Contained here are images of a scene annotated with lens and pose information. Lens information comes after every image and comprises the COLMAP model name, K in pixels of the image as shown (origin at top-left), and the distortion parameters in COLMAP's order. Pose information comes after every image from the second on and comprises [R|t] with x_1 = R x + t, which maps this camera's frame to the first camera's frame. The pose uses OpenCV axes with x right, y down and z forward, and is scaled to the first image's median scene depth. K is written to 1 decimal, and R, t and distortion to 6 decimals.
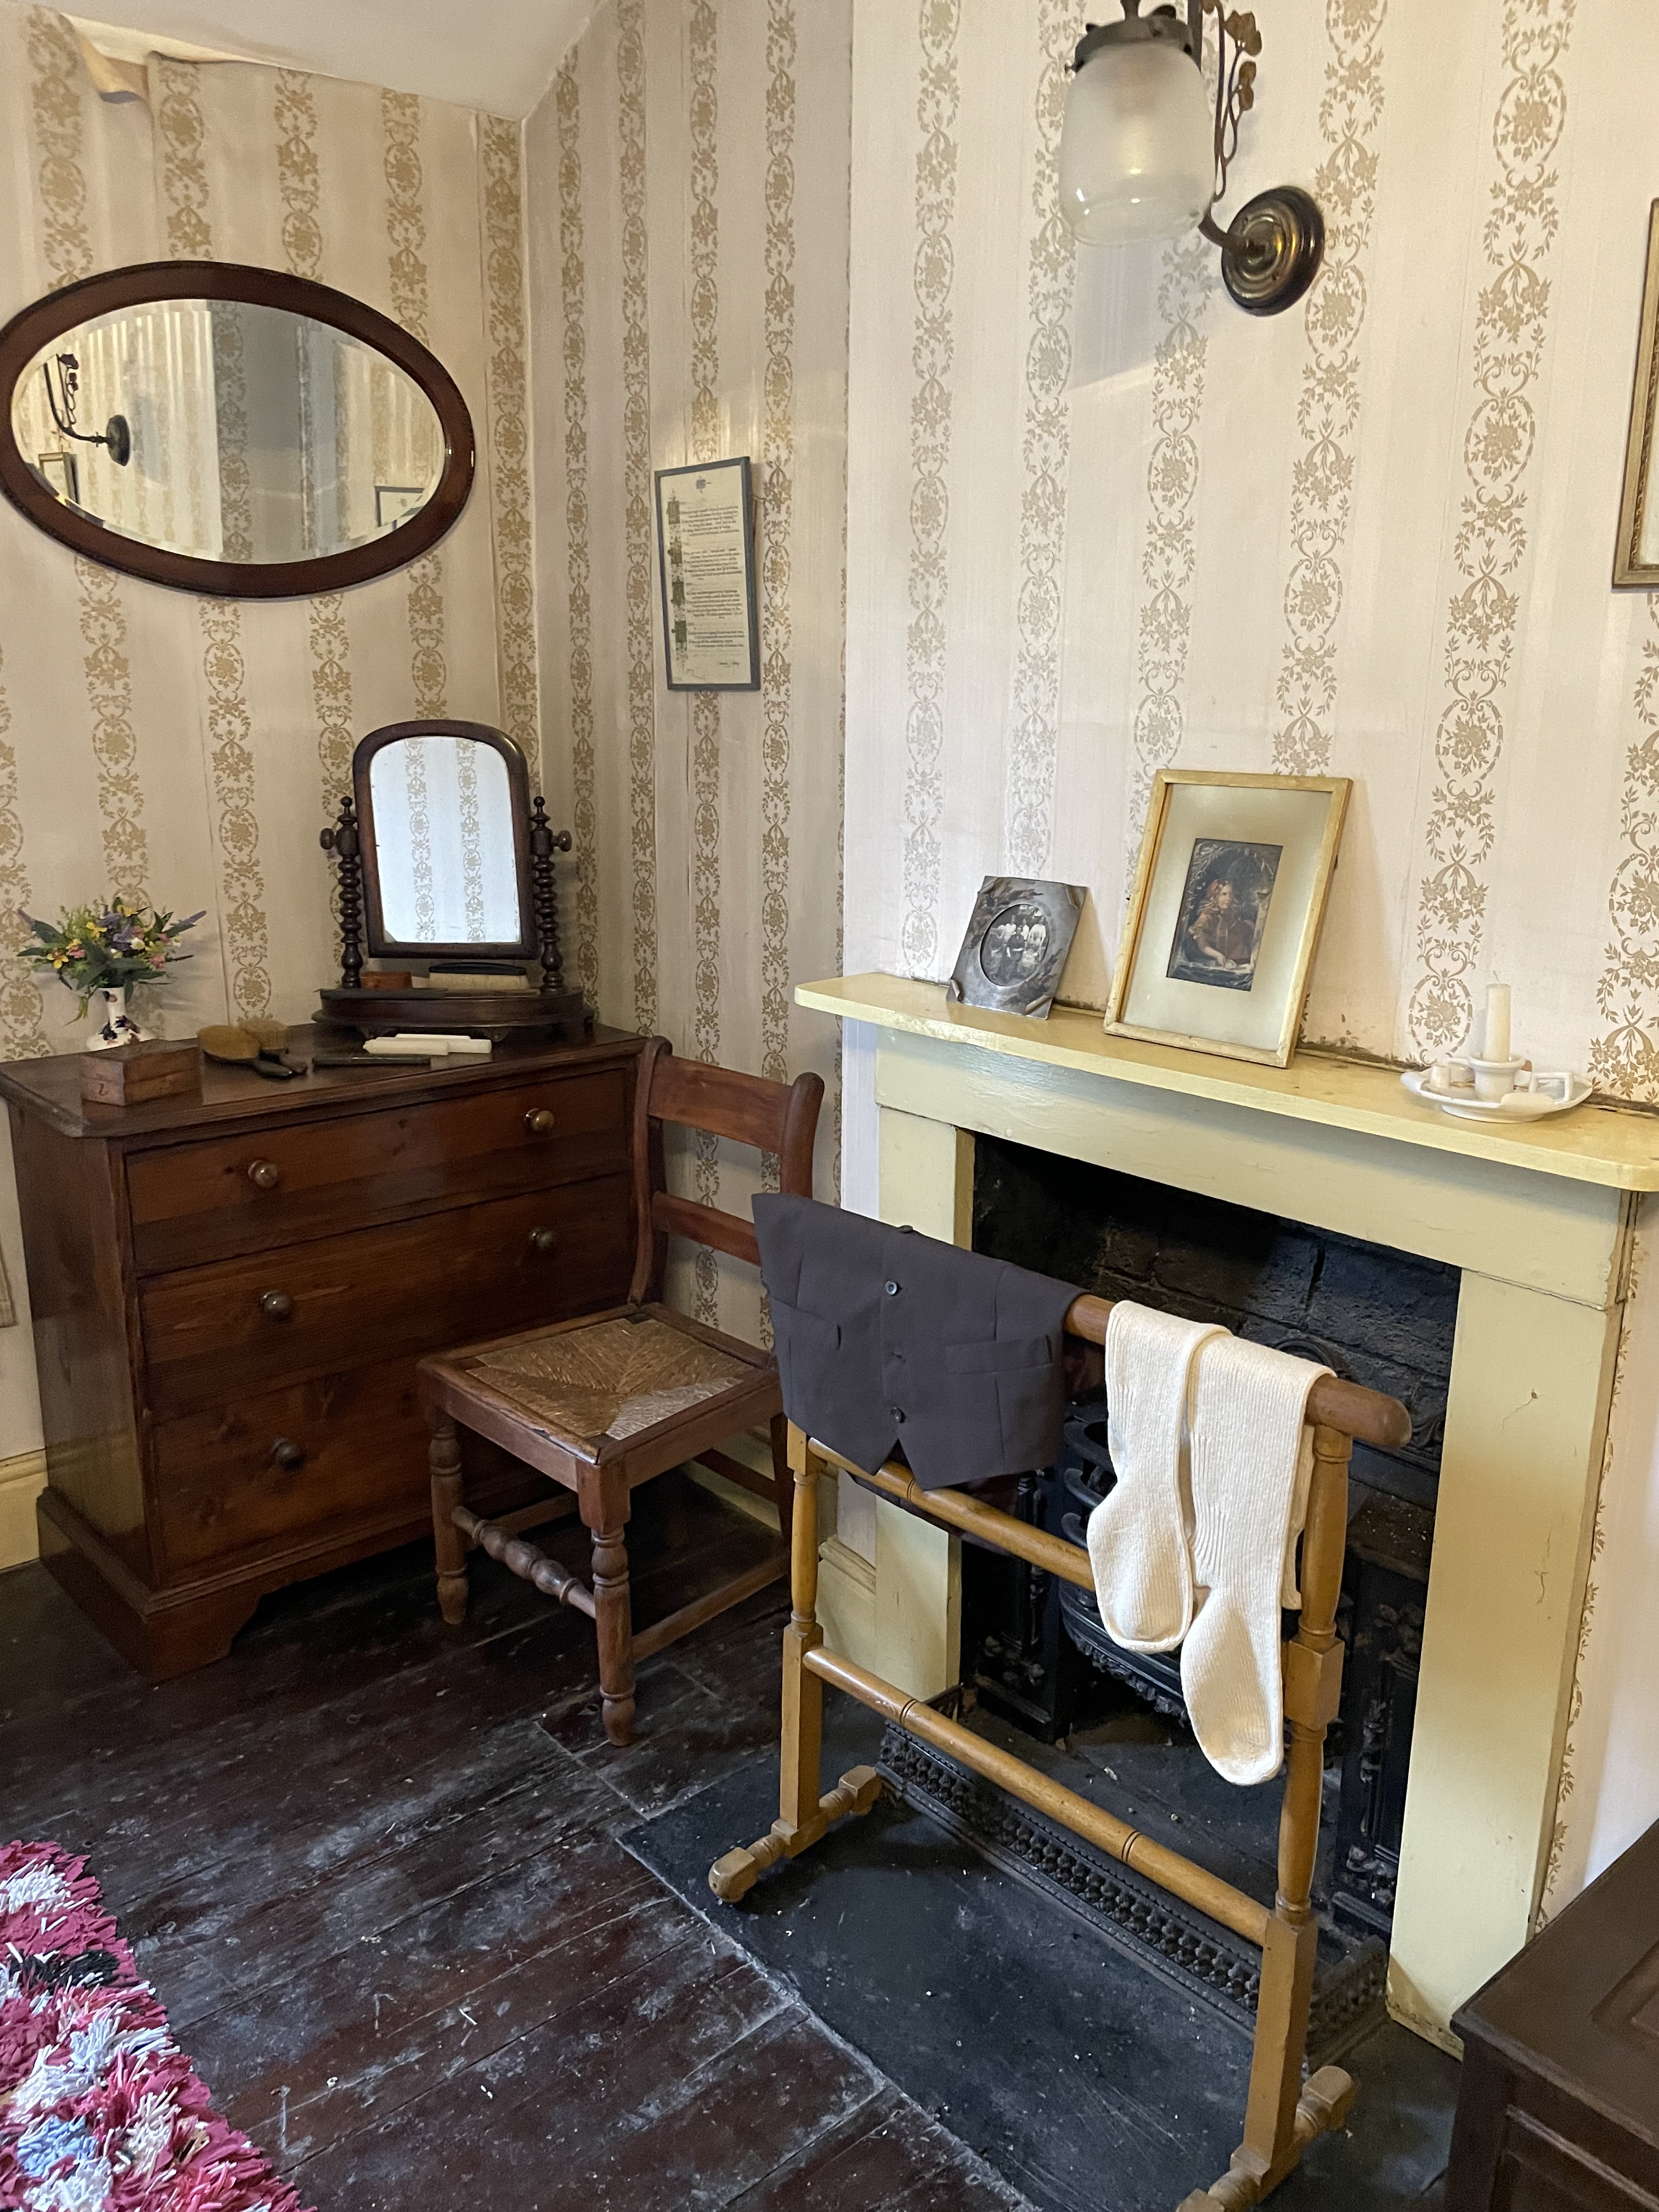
lens RADIAL K [[1686.3, 0, 829.5], [0, 1686.3, 1106.0], [0, 0, 1]] dist [0.092884, -0.120972]
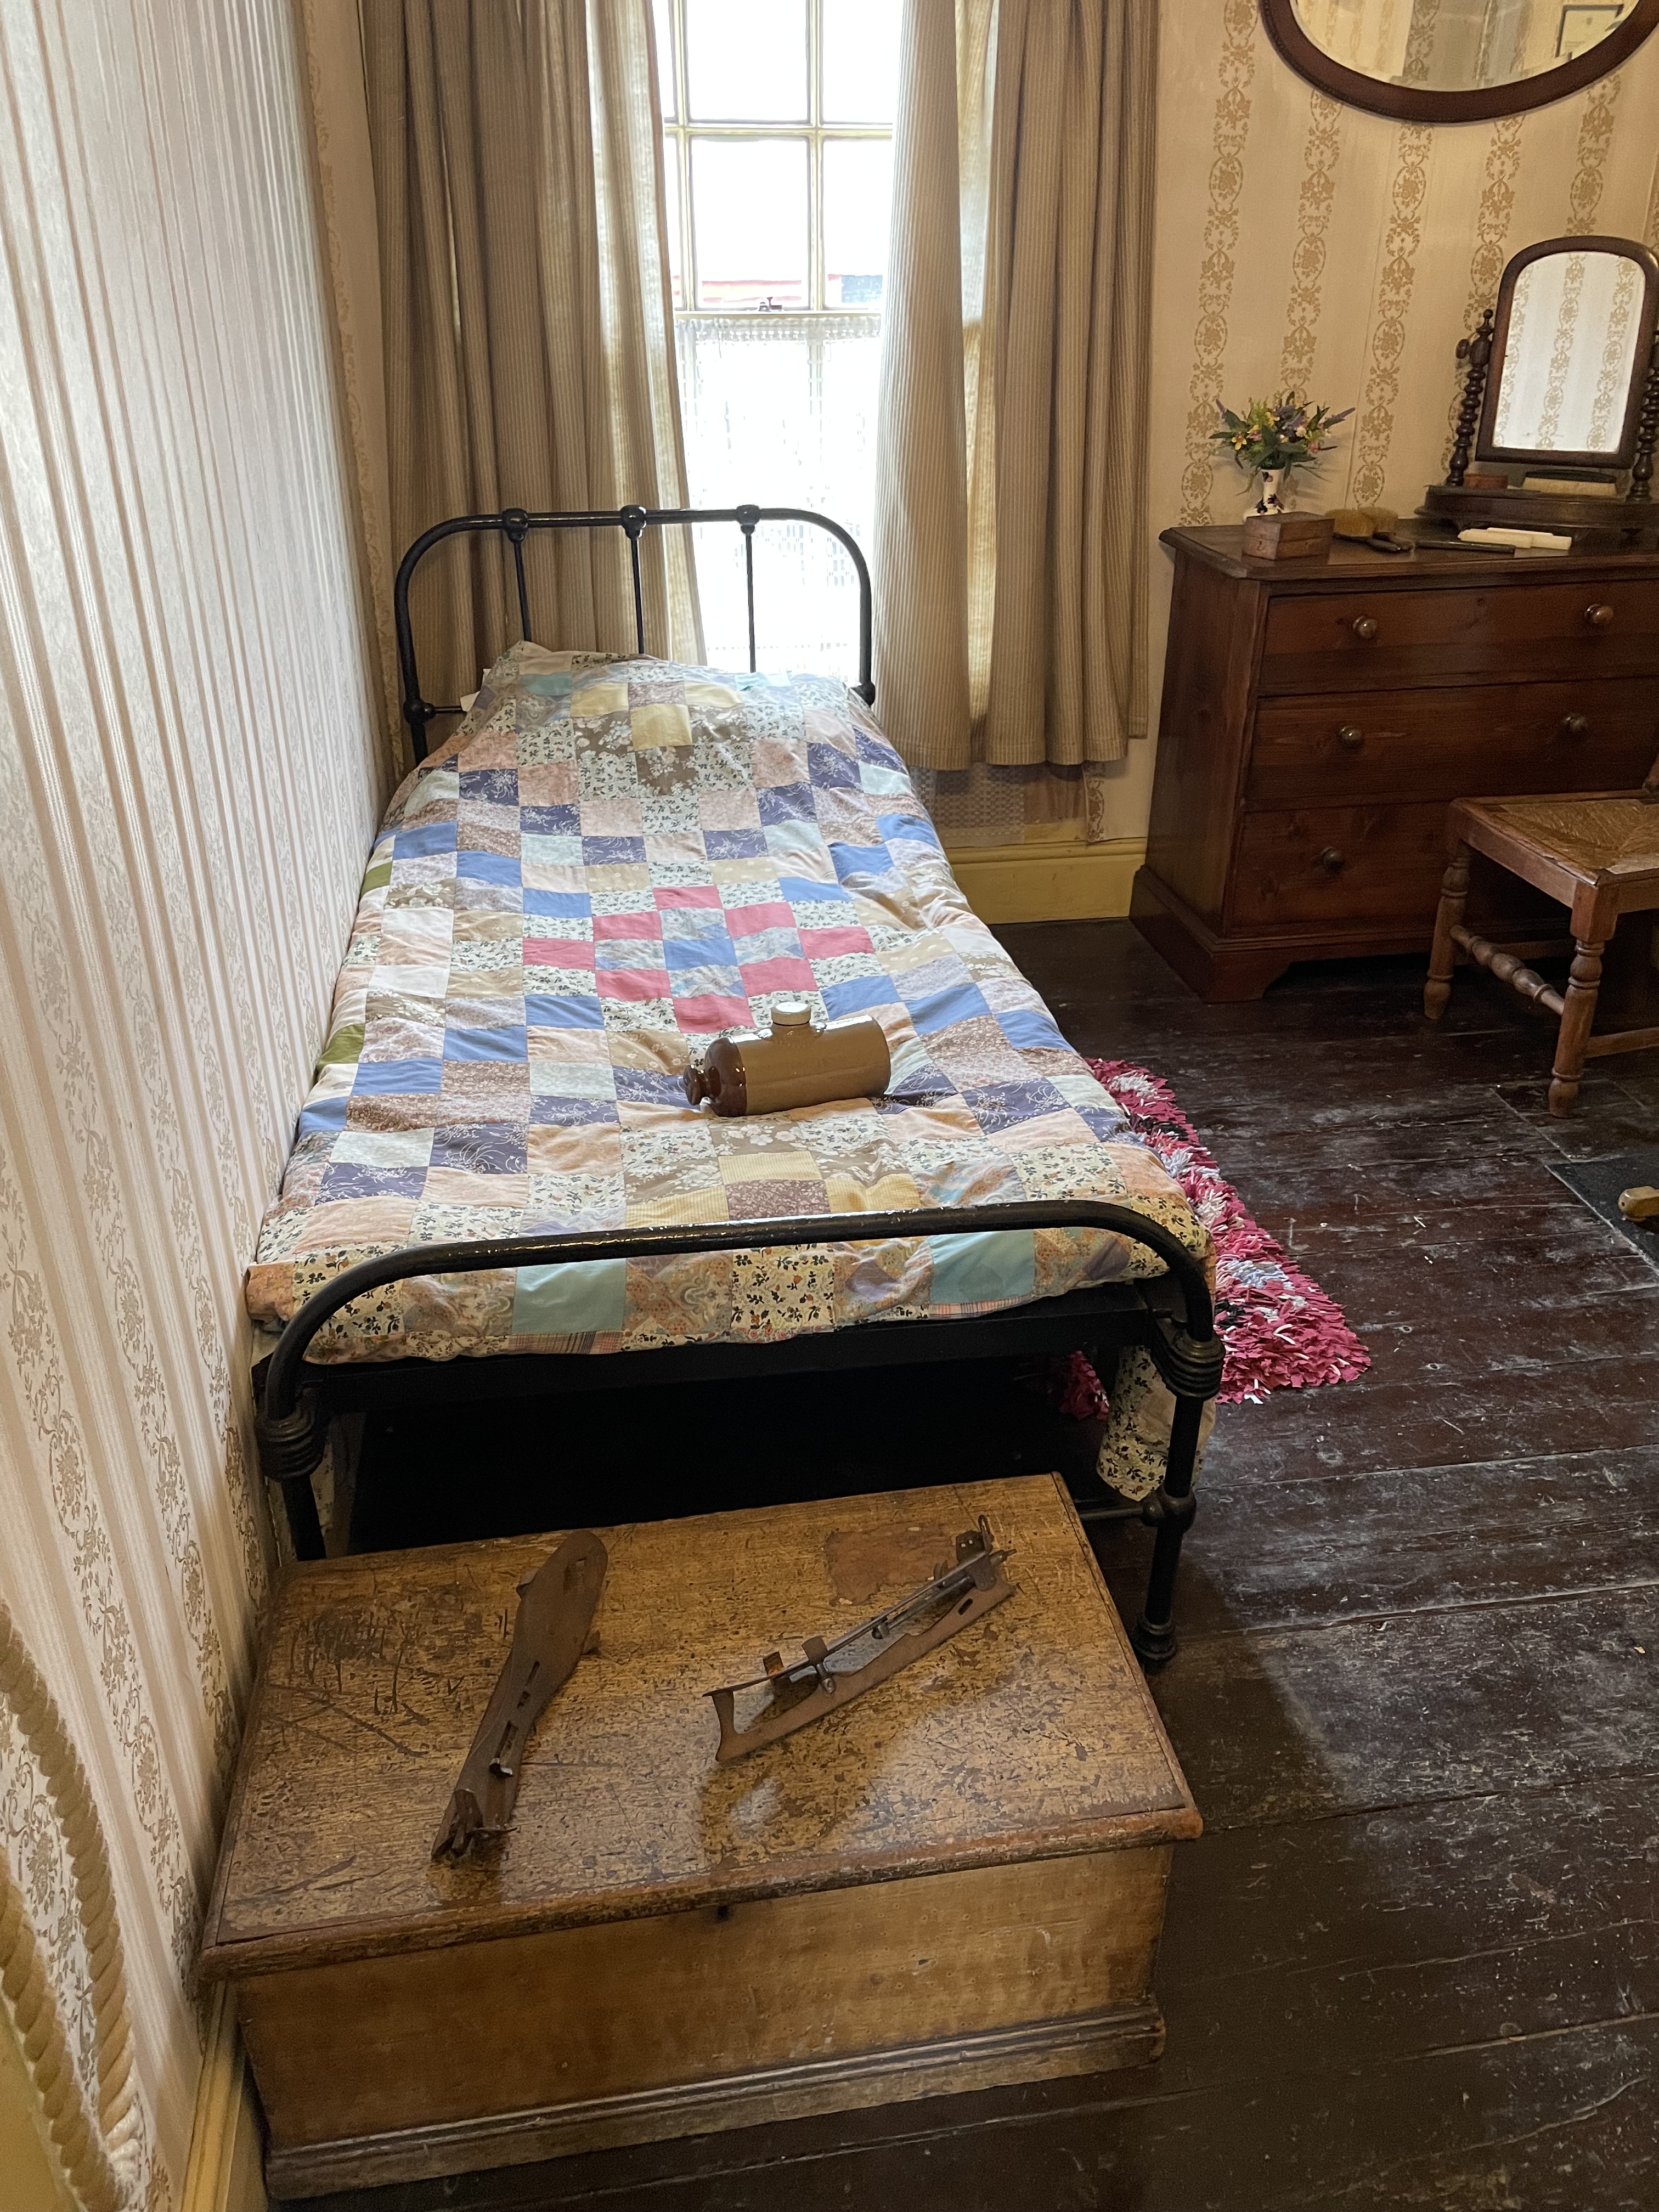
lens RADIAL K [[1686.3, 0, 829.5], [0, 1686.3, 1106.0], [0, 0, 1]] dist [0.092884, -0.120972]
pose [[0.847315, 0.236910, -0.475322, 0.018407], [-0.120918, 0.957543, 0.261708, 0.093574], [0.517142, -0.164274, 0.839987, -0.324629]]
